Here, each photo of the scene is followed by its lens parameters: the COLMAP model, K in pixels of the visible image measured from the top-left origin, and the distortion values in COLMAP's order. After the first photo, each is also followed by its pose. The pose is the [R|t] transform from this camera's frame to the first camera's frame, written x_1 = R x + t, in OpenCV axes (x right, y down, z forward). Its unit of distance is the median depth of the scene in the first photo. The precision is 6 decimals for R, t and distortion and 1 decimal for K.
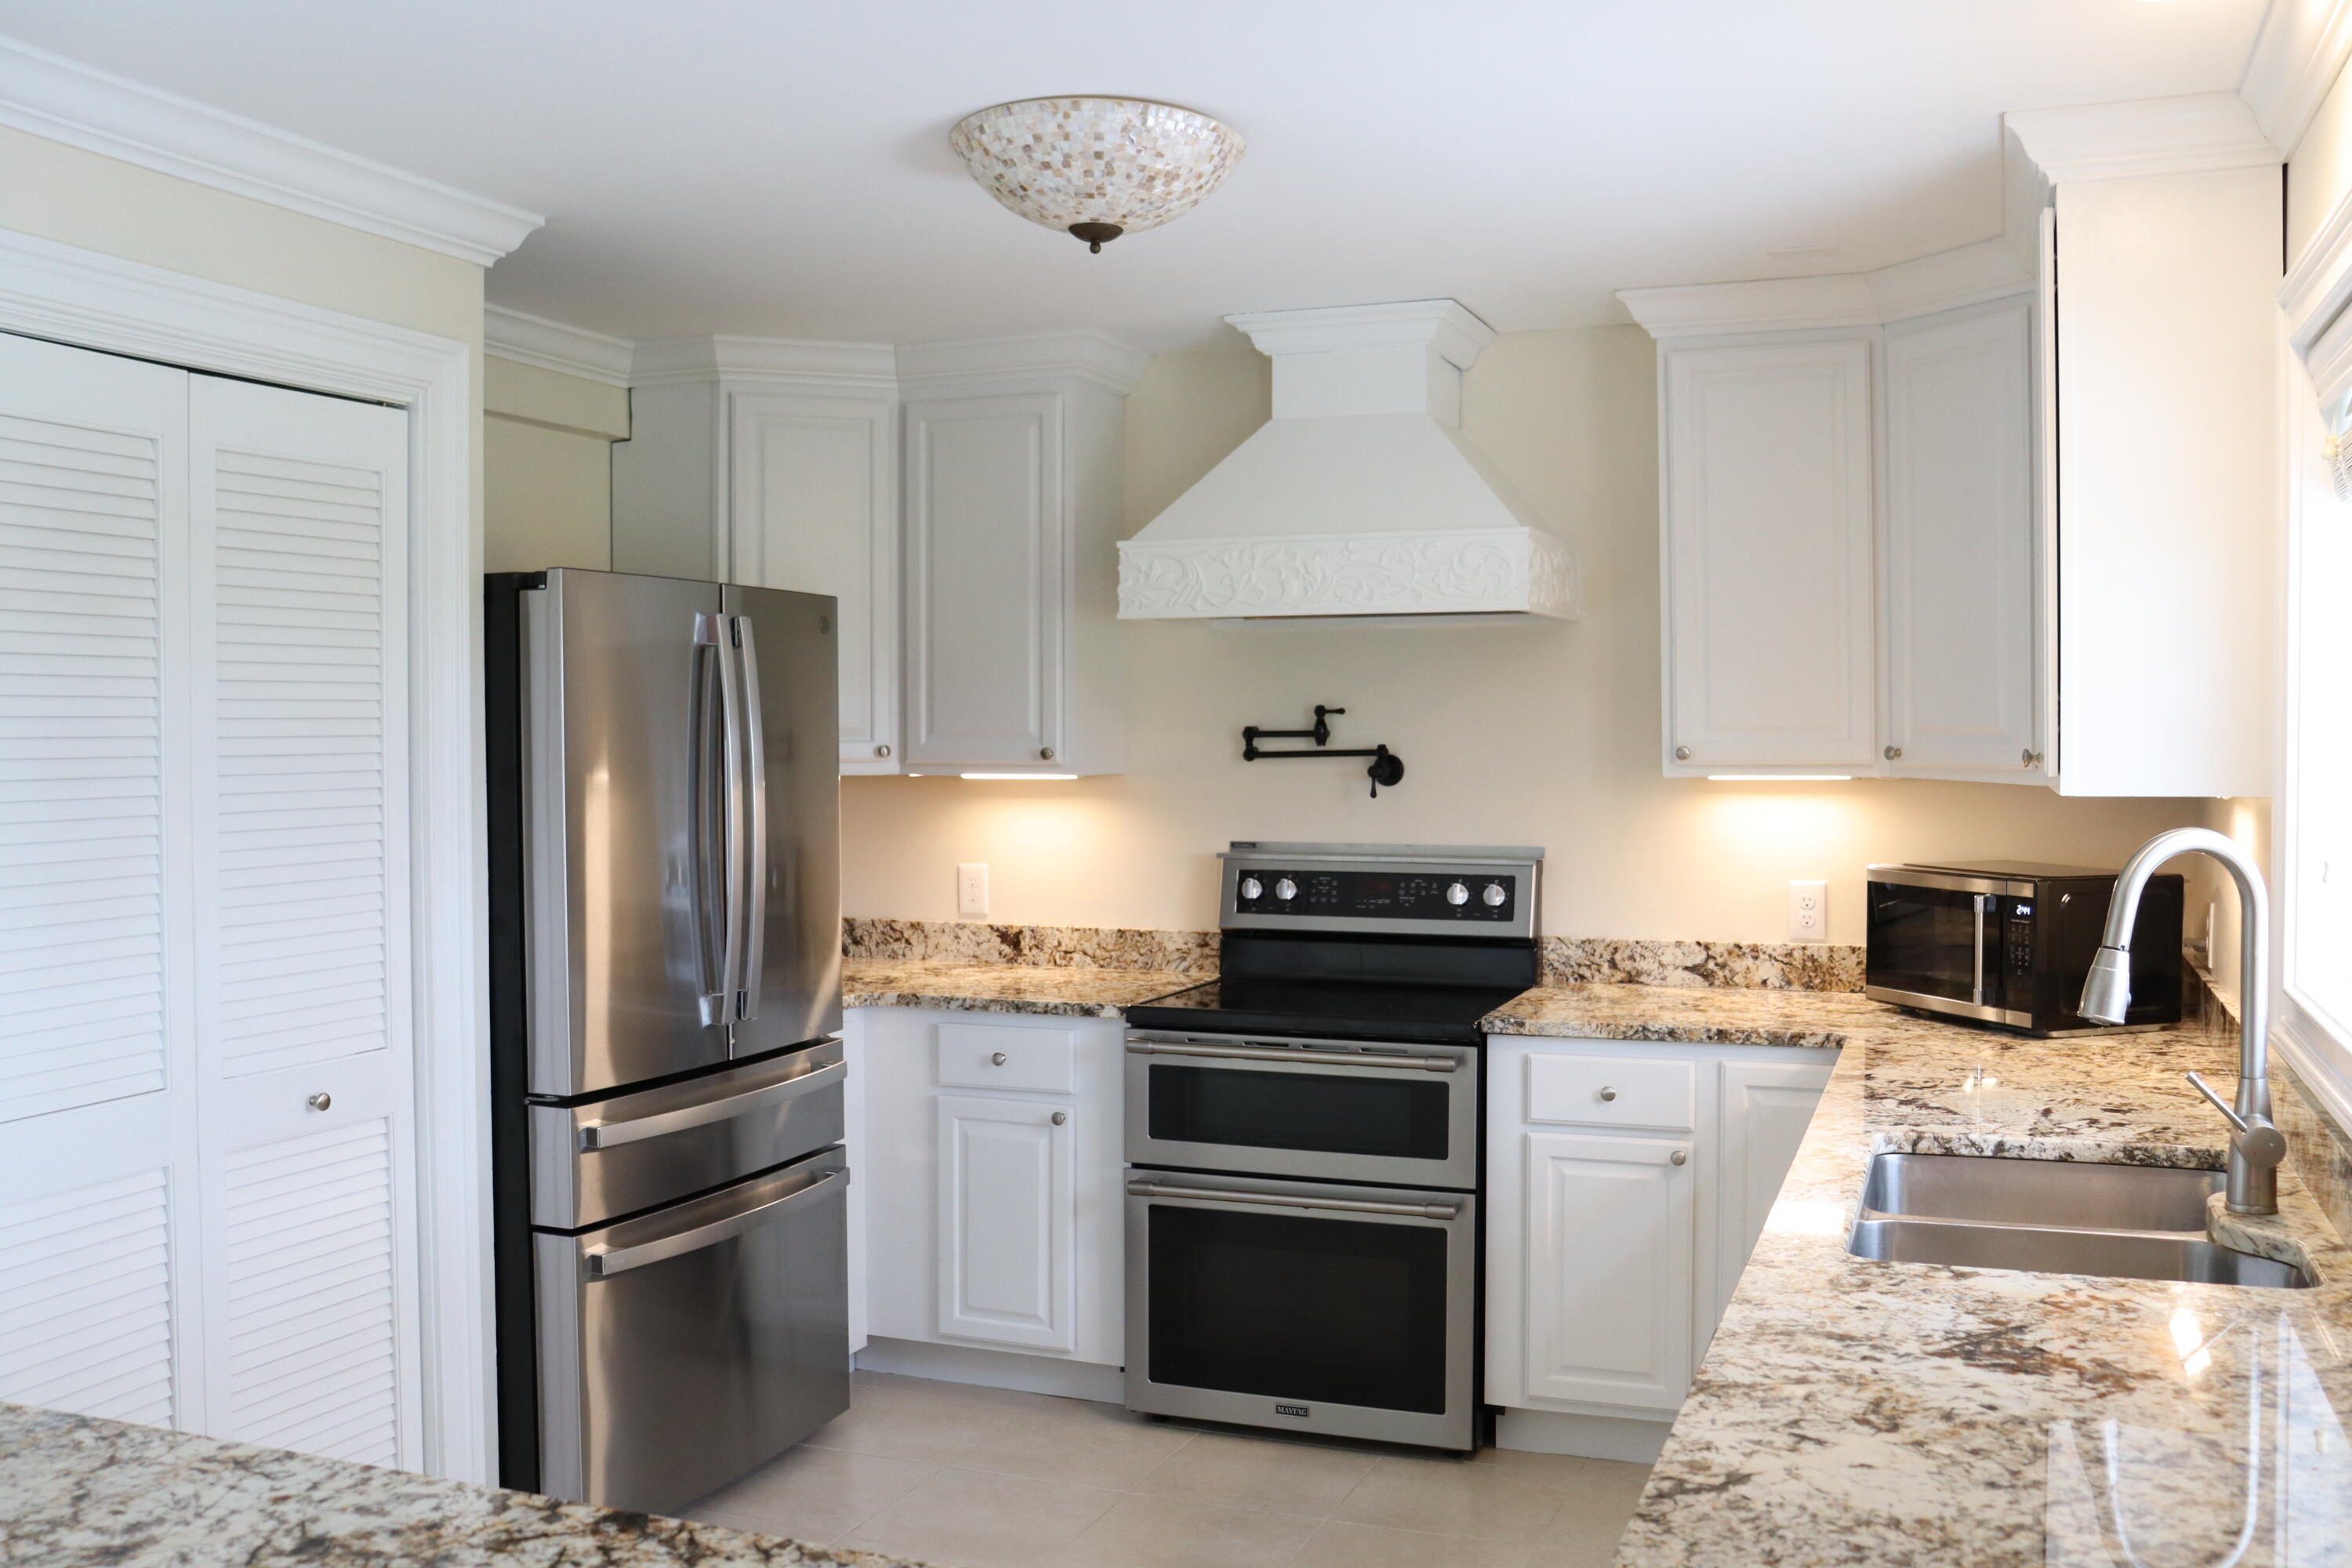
lens RADIAL K [[2113.5, 0, 1178.4], [0, 2113.5, 775.4], [0, 0, 1]] dist [-0.137261, 0.133455]
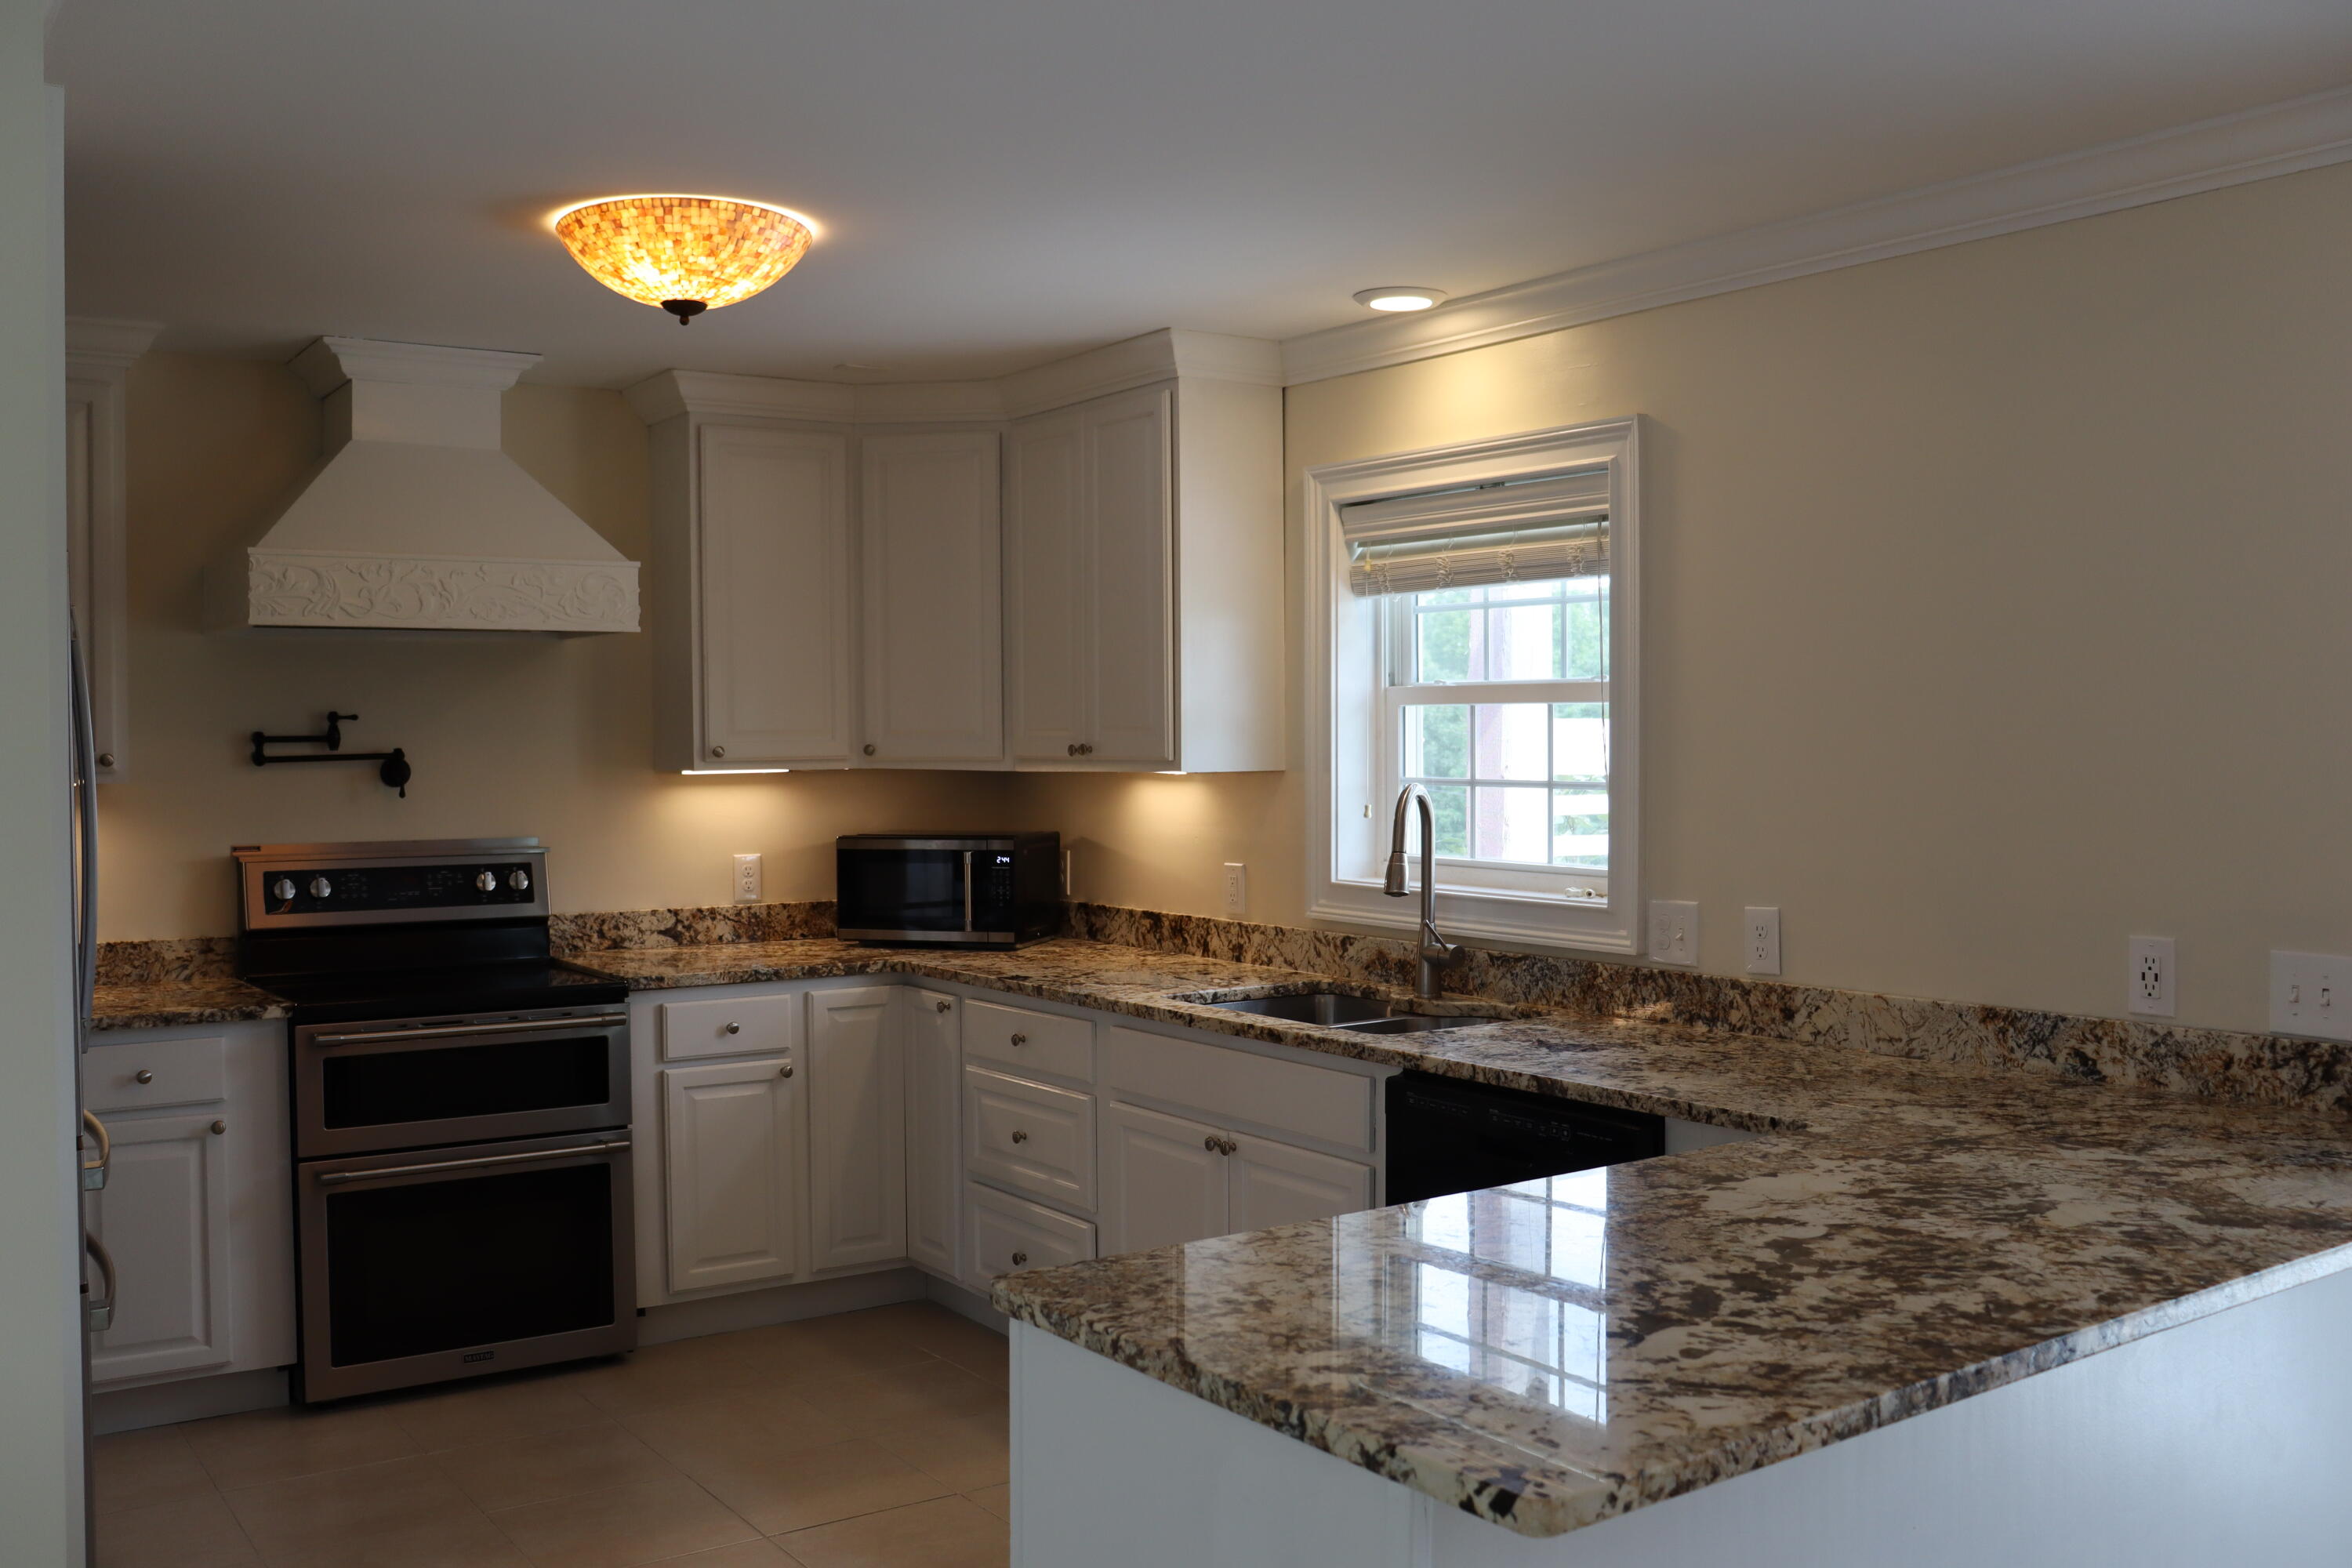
lens RADIAL K [[2113.5, 0, 1186.6], [0, 2113.5, 770.2], [0, 0, 1]] dist [-0.137261, 0.133455]
pose [[0.554895, -0.014406, 0.831796, -0.595433], [0.021174, 0.999771, 0.003190, 0.001795], [-0.831651, 0.015842, 0.555073, 0.081438]]
